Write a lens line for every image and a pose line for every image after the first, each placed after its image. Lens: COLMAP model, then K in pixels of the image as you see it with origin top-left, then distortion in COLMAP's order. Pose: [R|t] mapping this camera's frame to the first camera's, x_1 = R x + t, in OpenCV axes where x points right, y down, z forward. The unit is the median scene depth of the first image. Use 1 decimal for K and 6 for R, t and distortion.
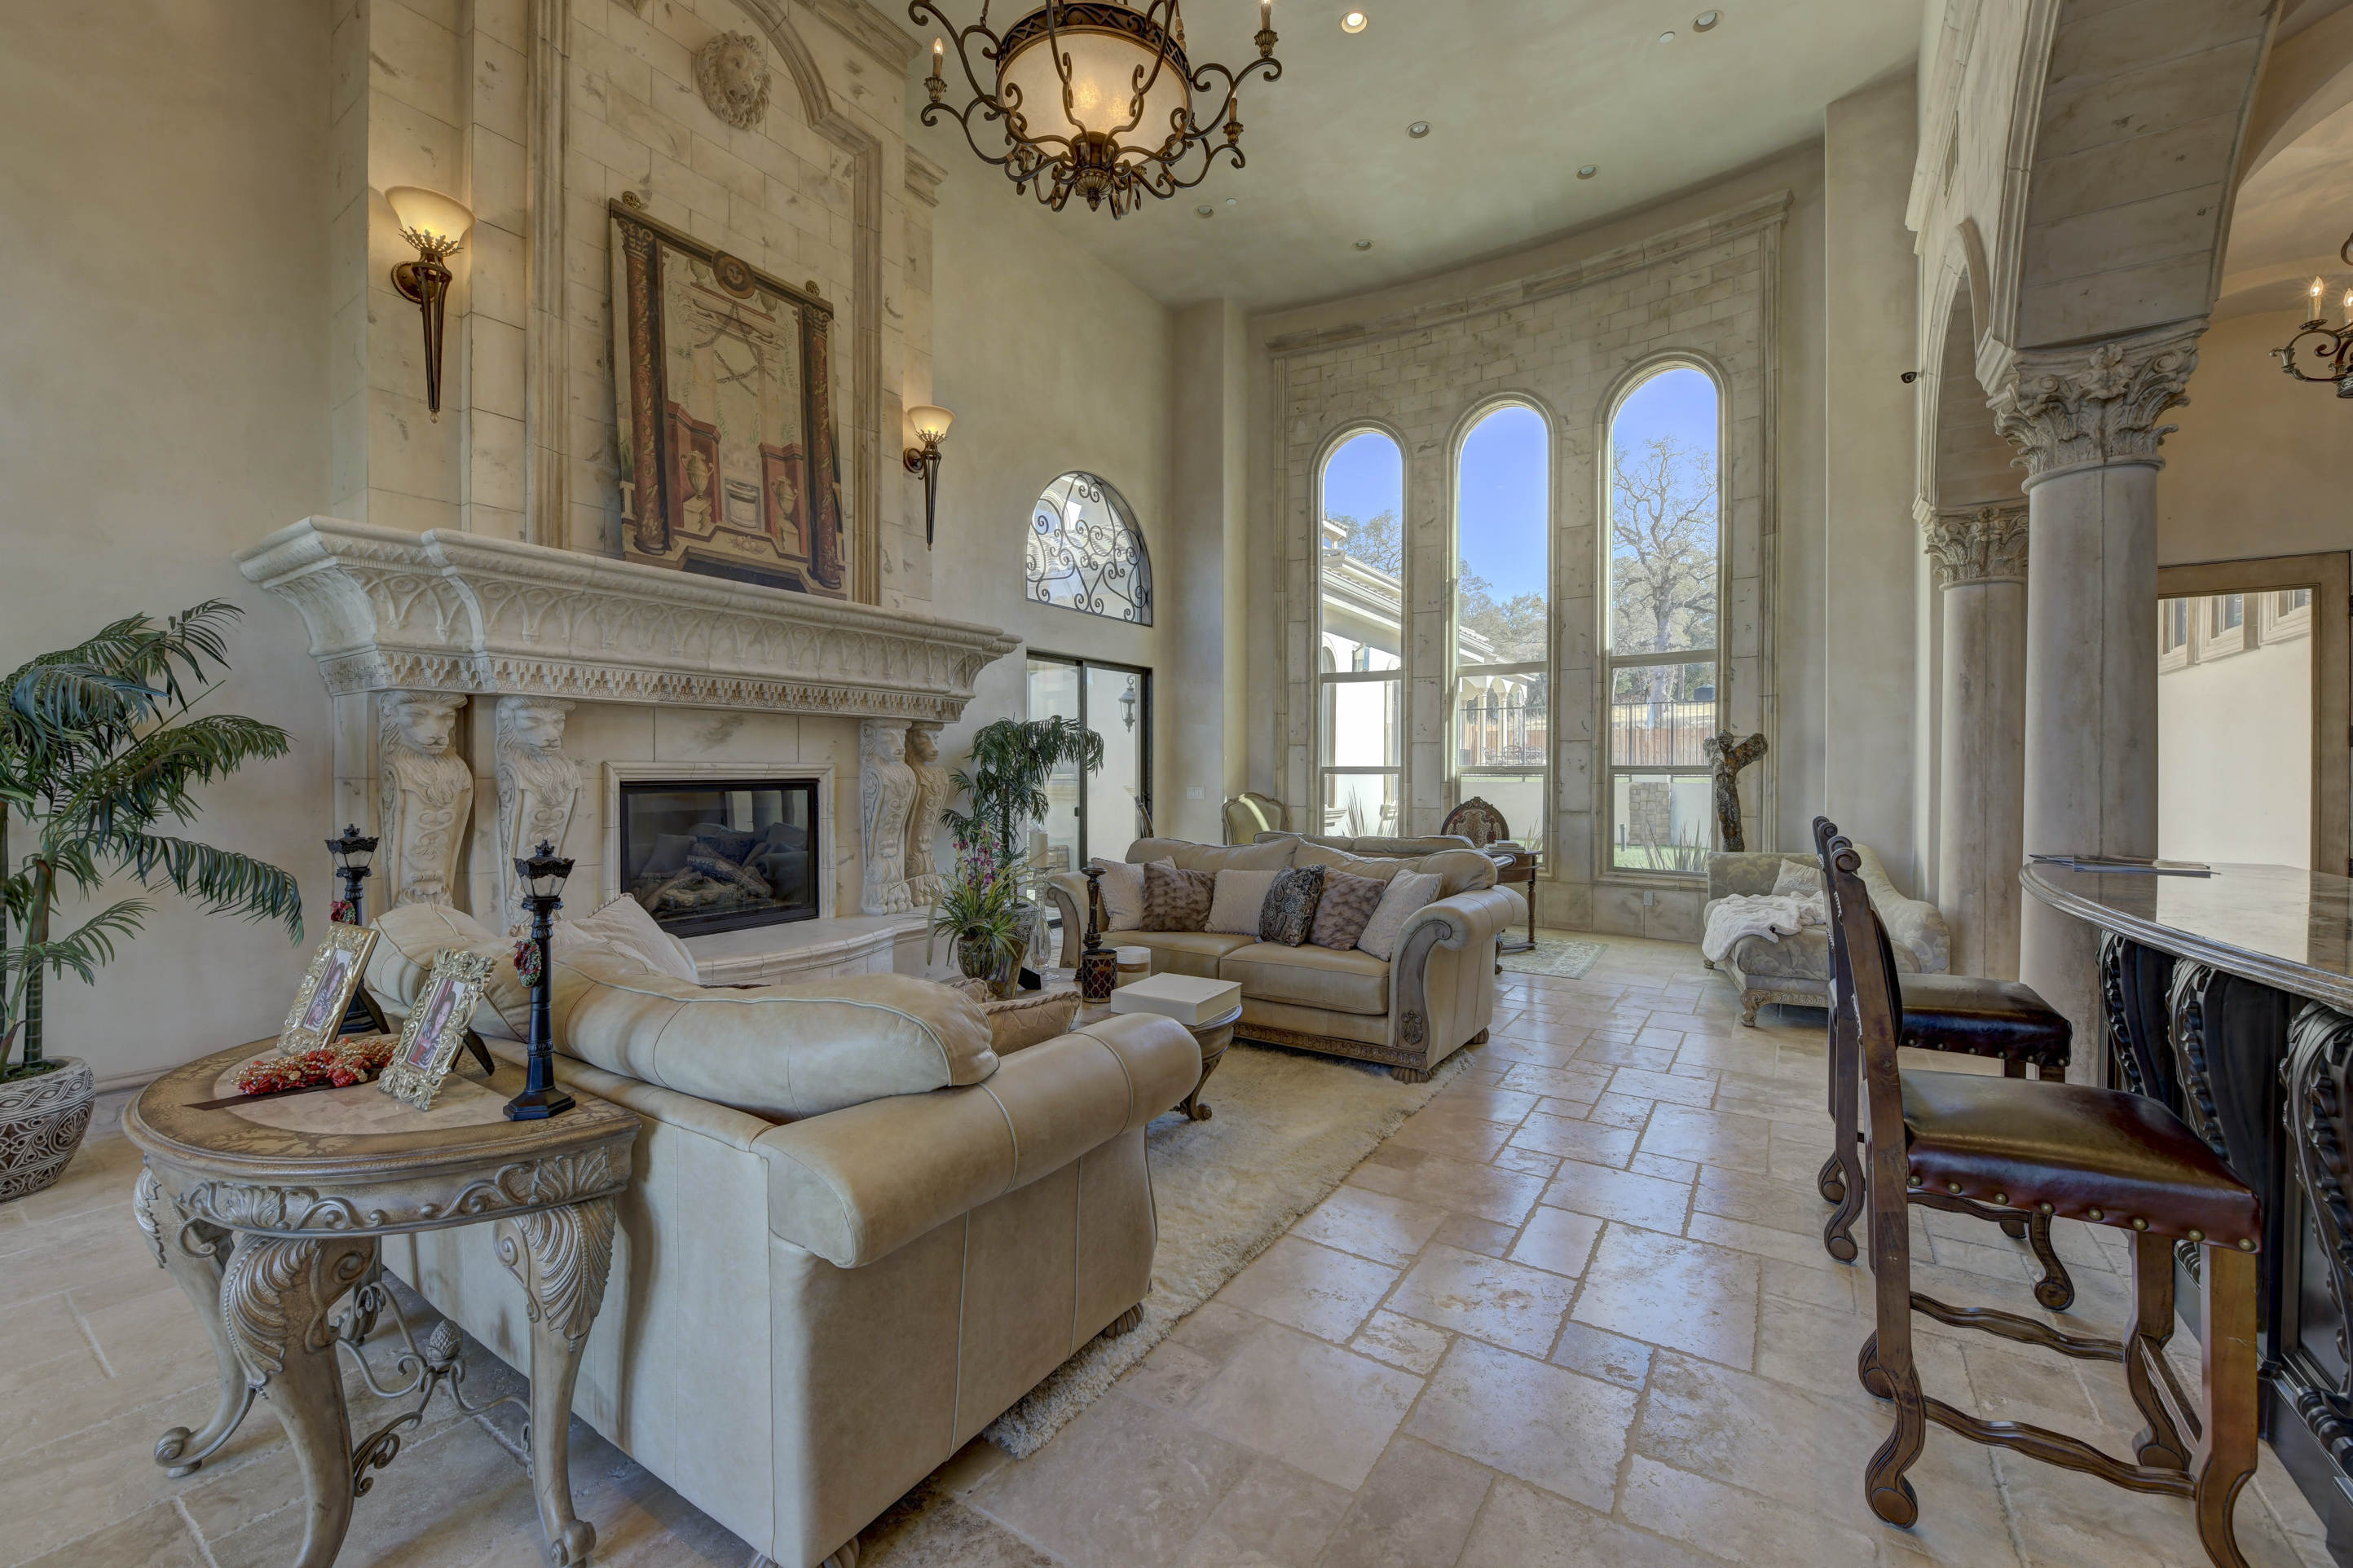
lens RADIAL K [[939.1, 0, 1194.1], [0, 939.1, 778.7], [0, 0, 1]] dist [-0.009321, -0.000234]
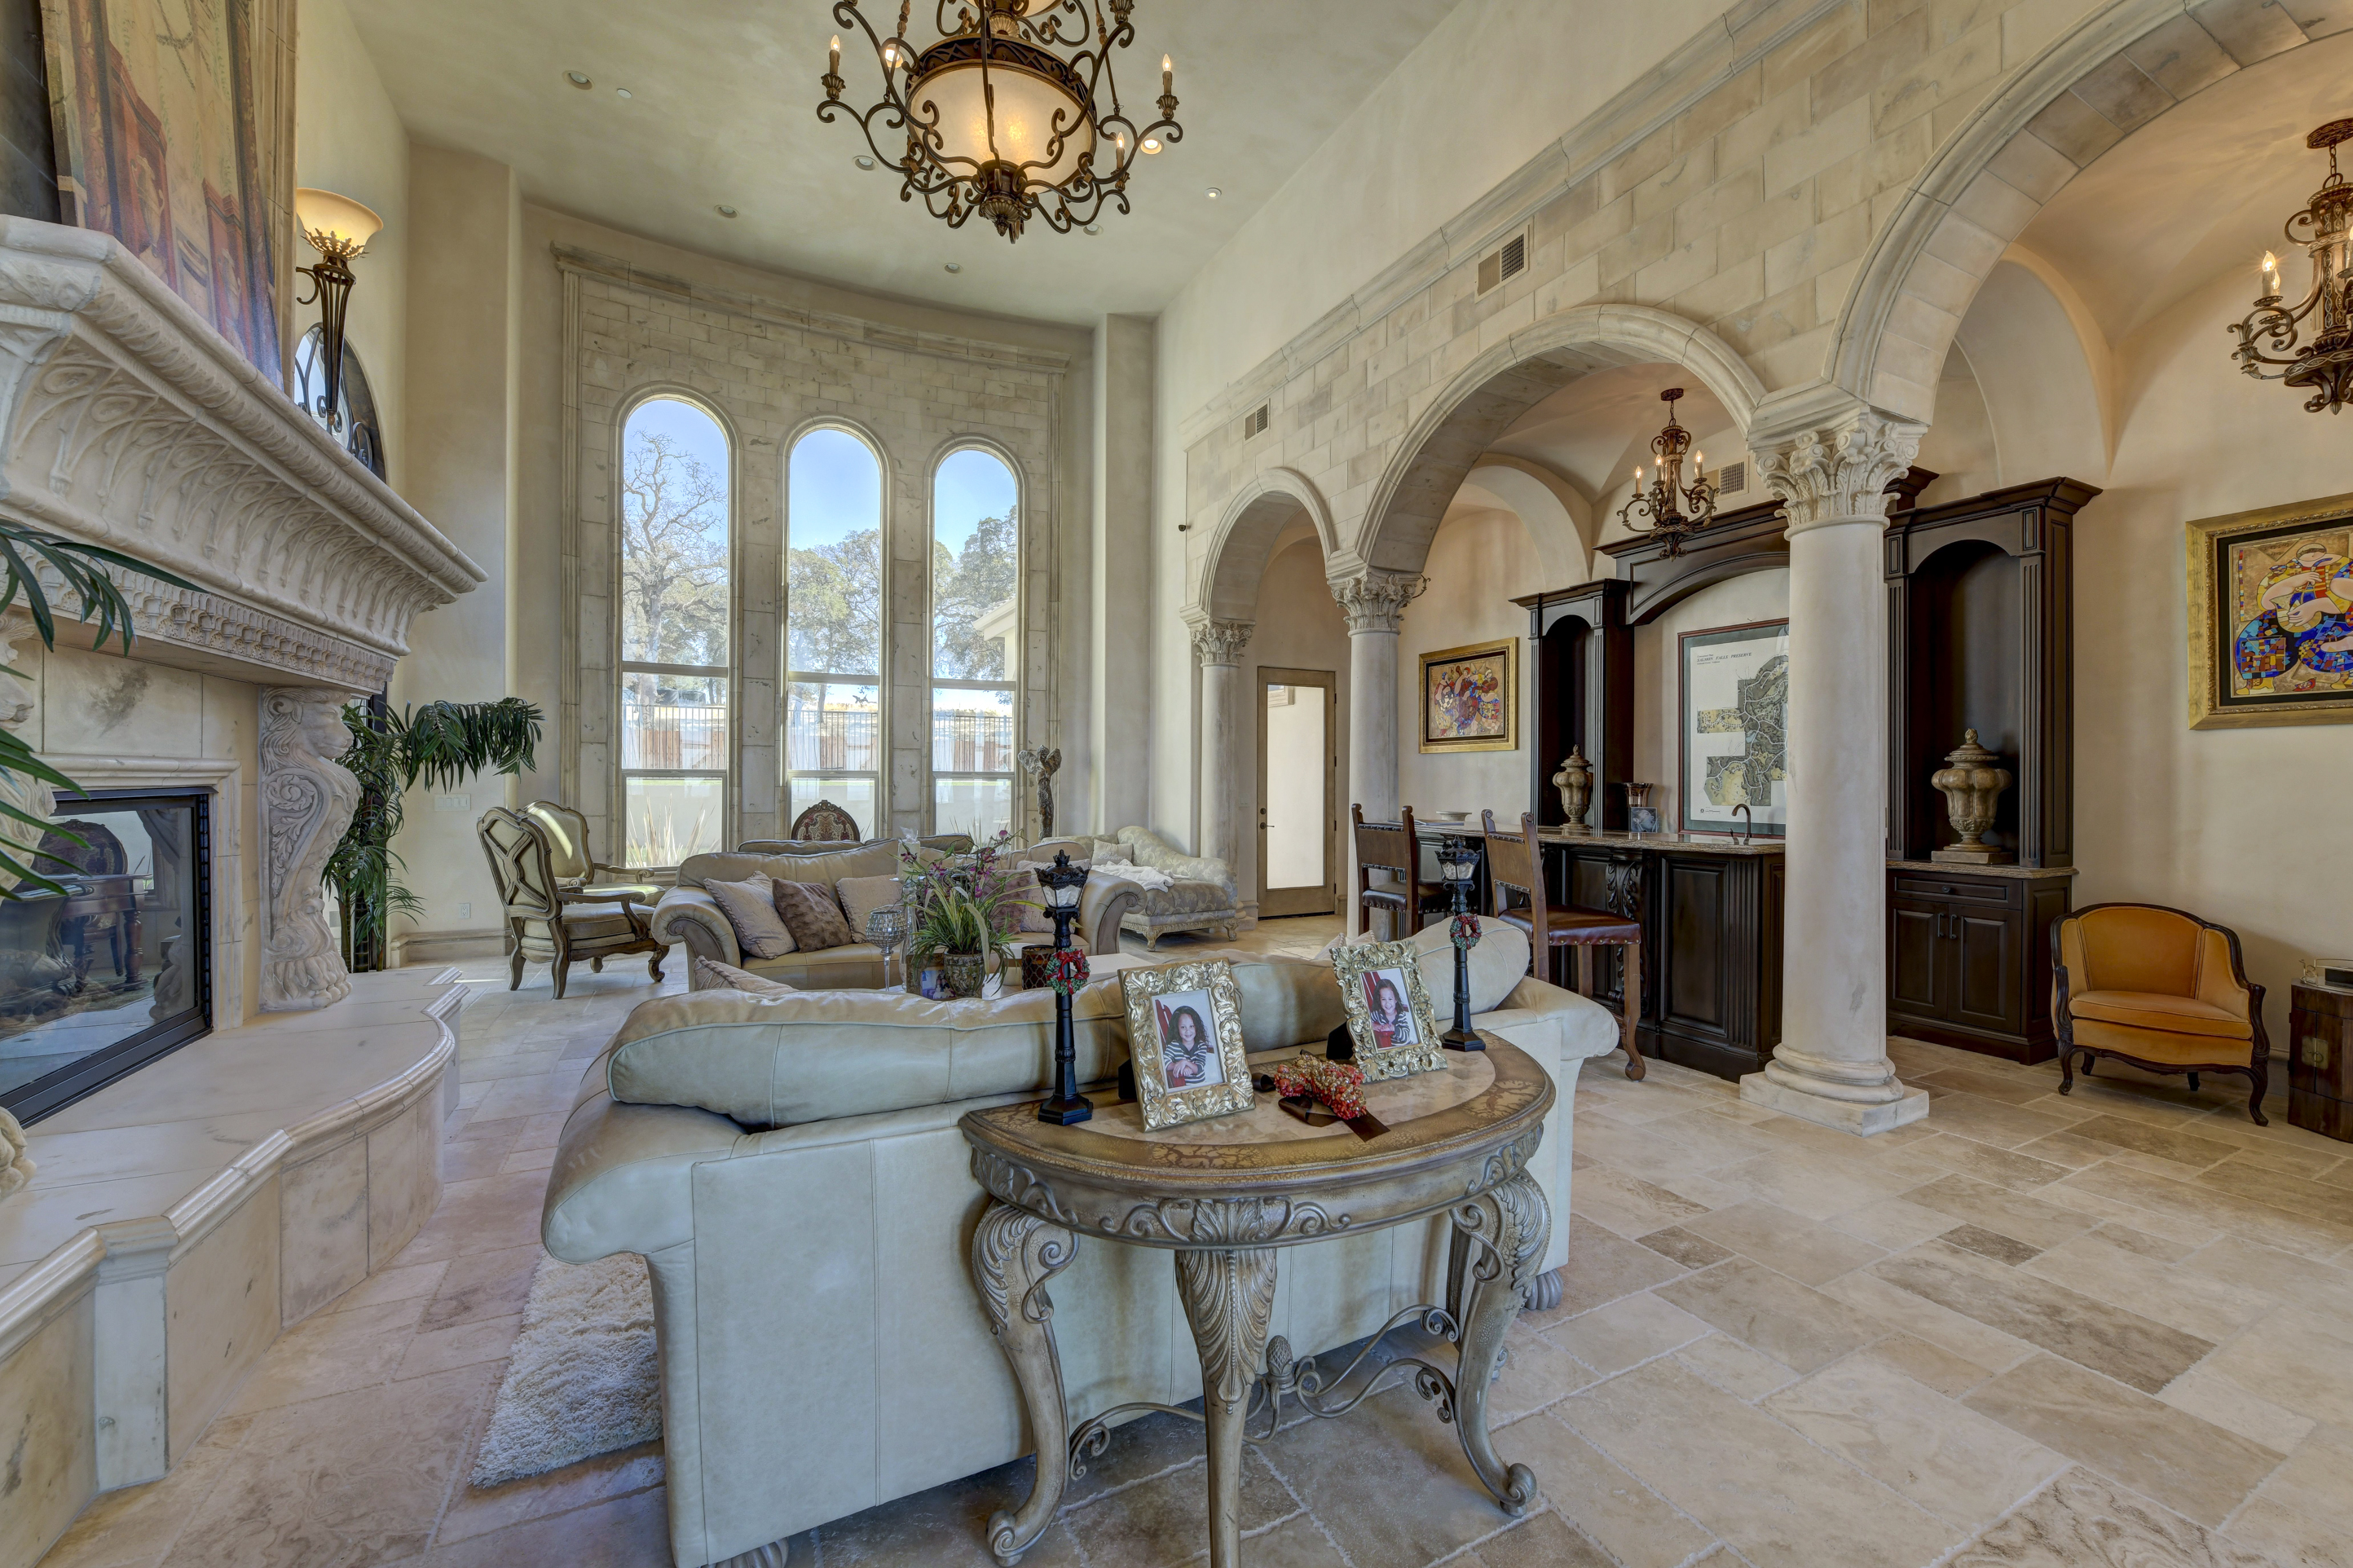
lens RADIAL K [[939.1, 0, 1194.1], [0, 939.1, 778.7], [0, 0, 1]] dist [-0.009321, -0.000234]
pose [[0.486101, 0.001394, 0.873902, -0.536251], [0.000466, 0.999998, -0.001854, -0.002712], [-0.873903, 0.001308, 0.486099, 0.185349]]
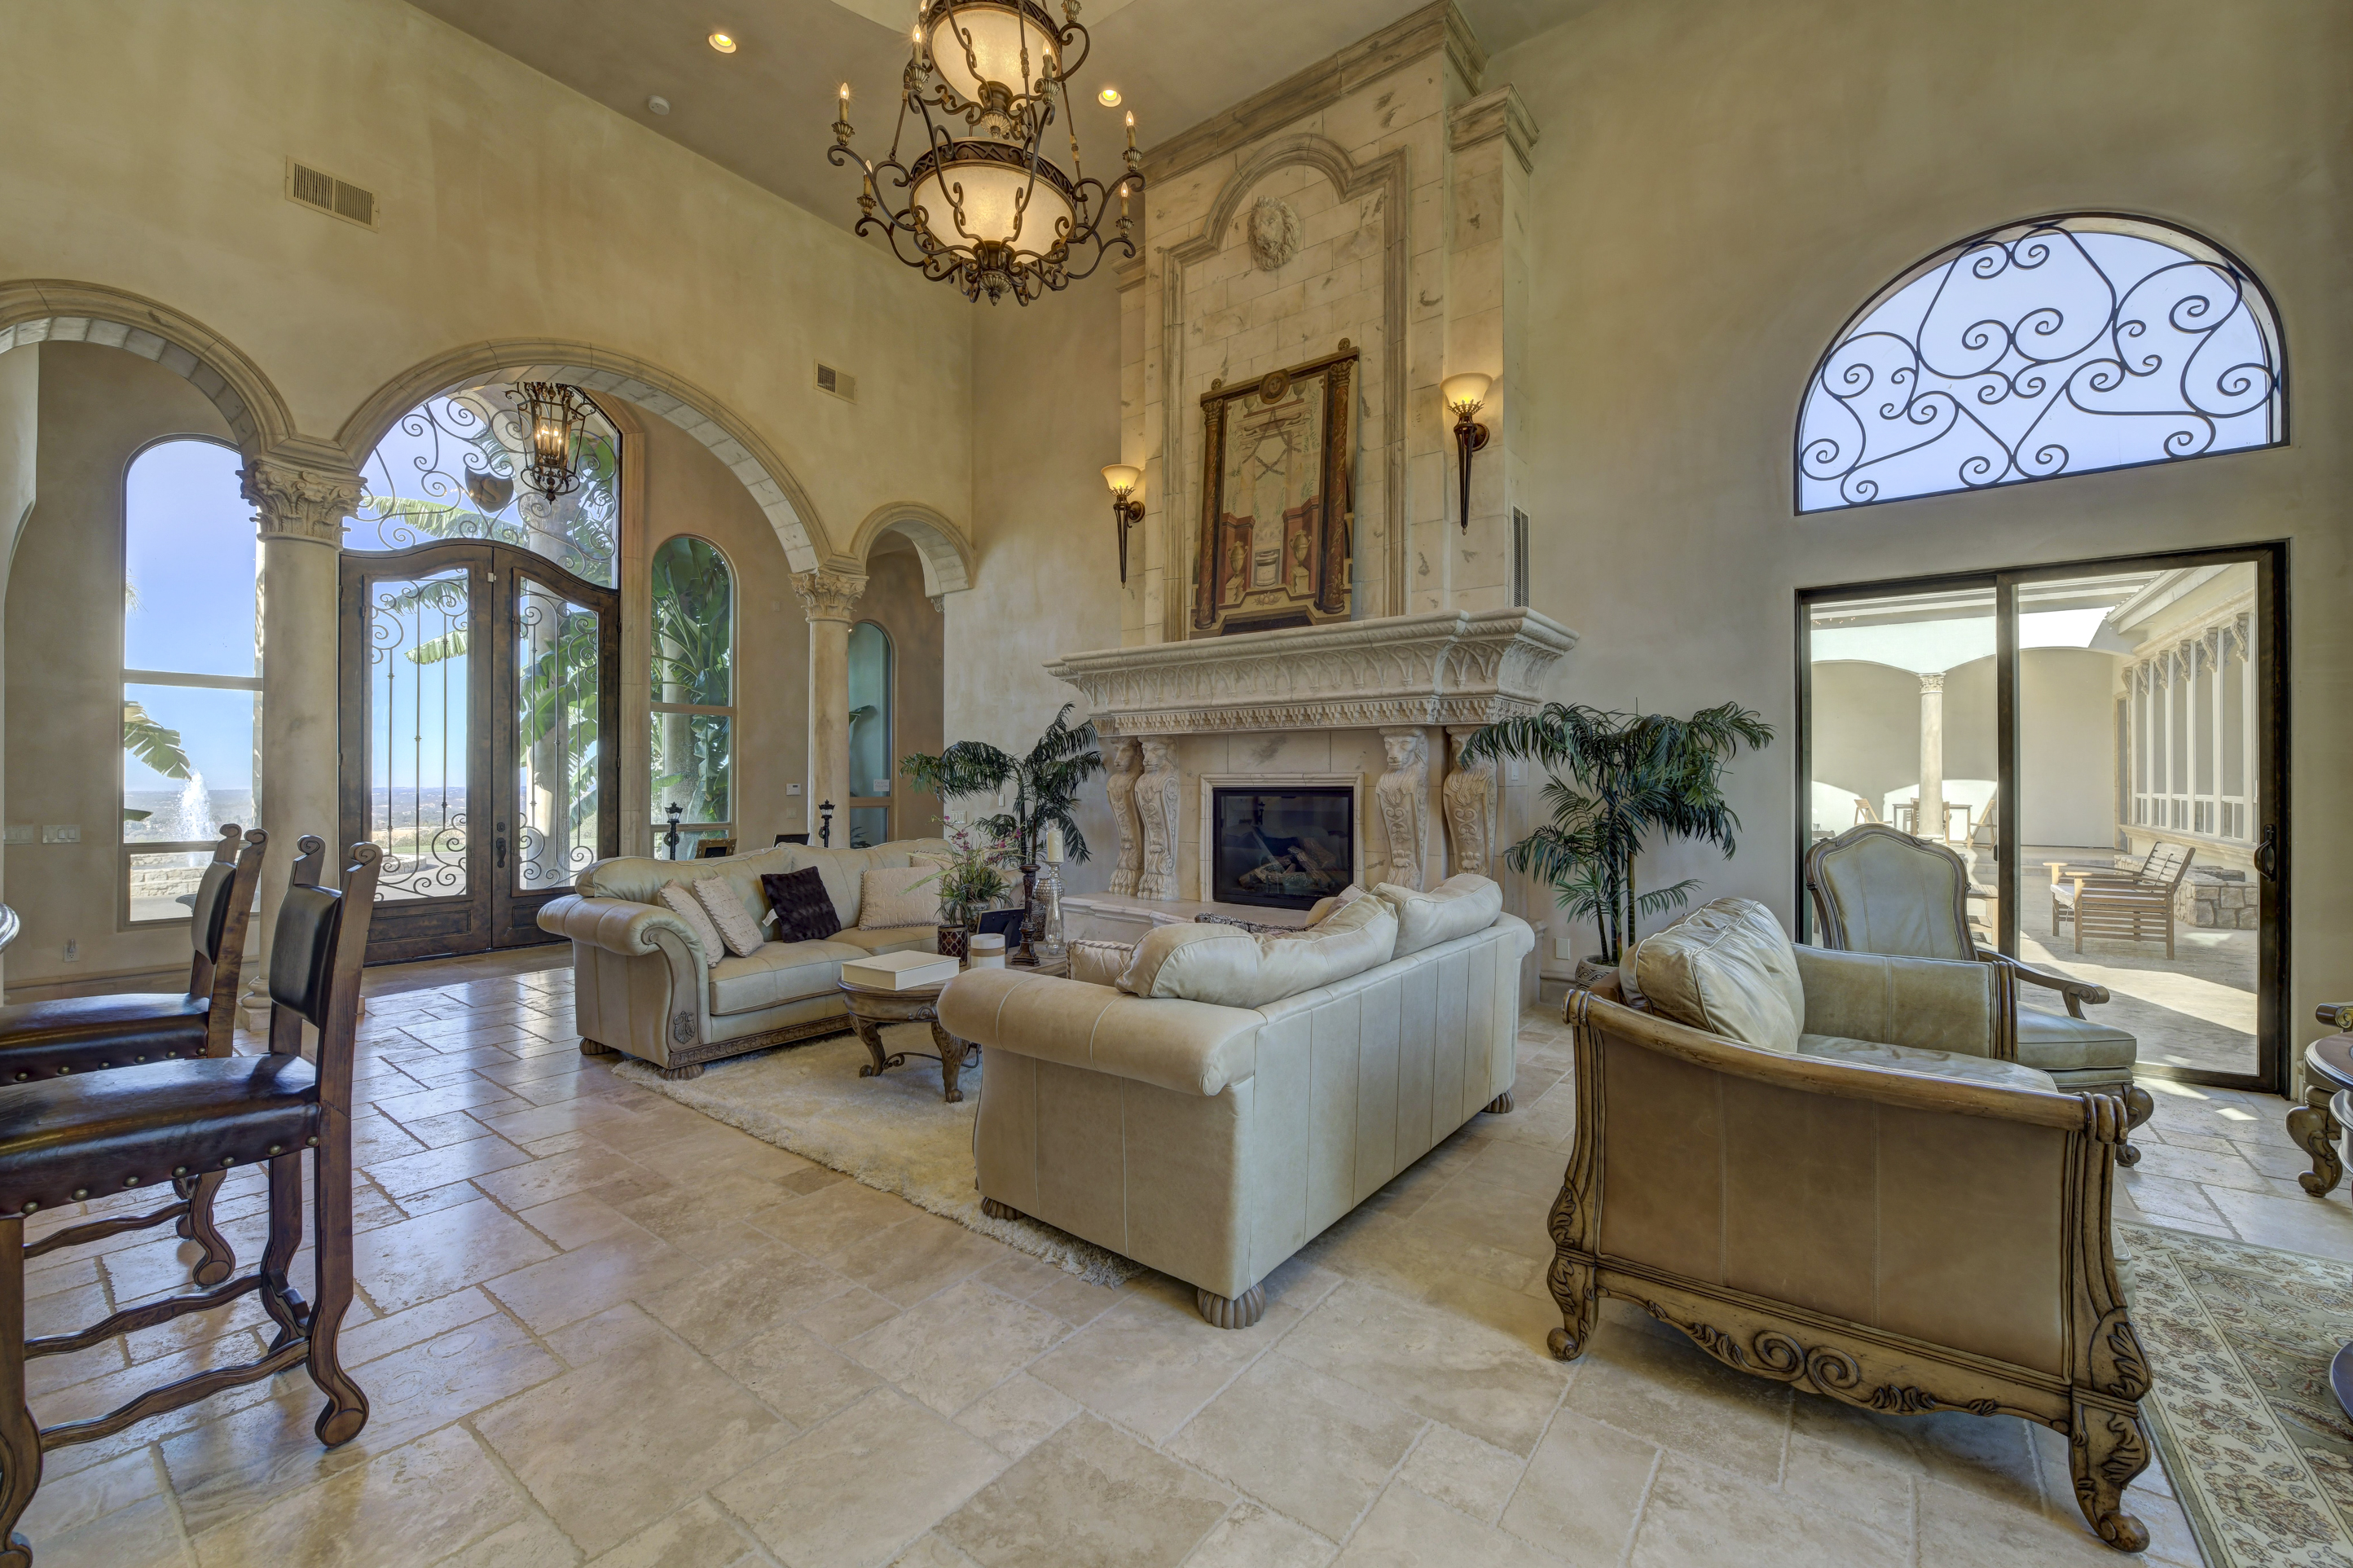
lens RADIAL K [[937.4, 0, 1194.8], [0, 937.4, 783.8], [0, 0, 1]] dist [-0.009827, -0.000227]
pose [[-0.070416, 0.000167, -0.997518, 0.624712], [-0.007508, 0.999972, 0.000698, -0.002677], [0.997489, 0.007538, -0.070412, 0.796067]]
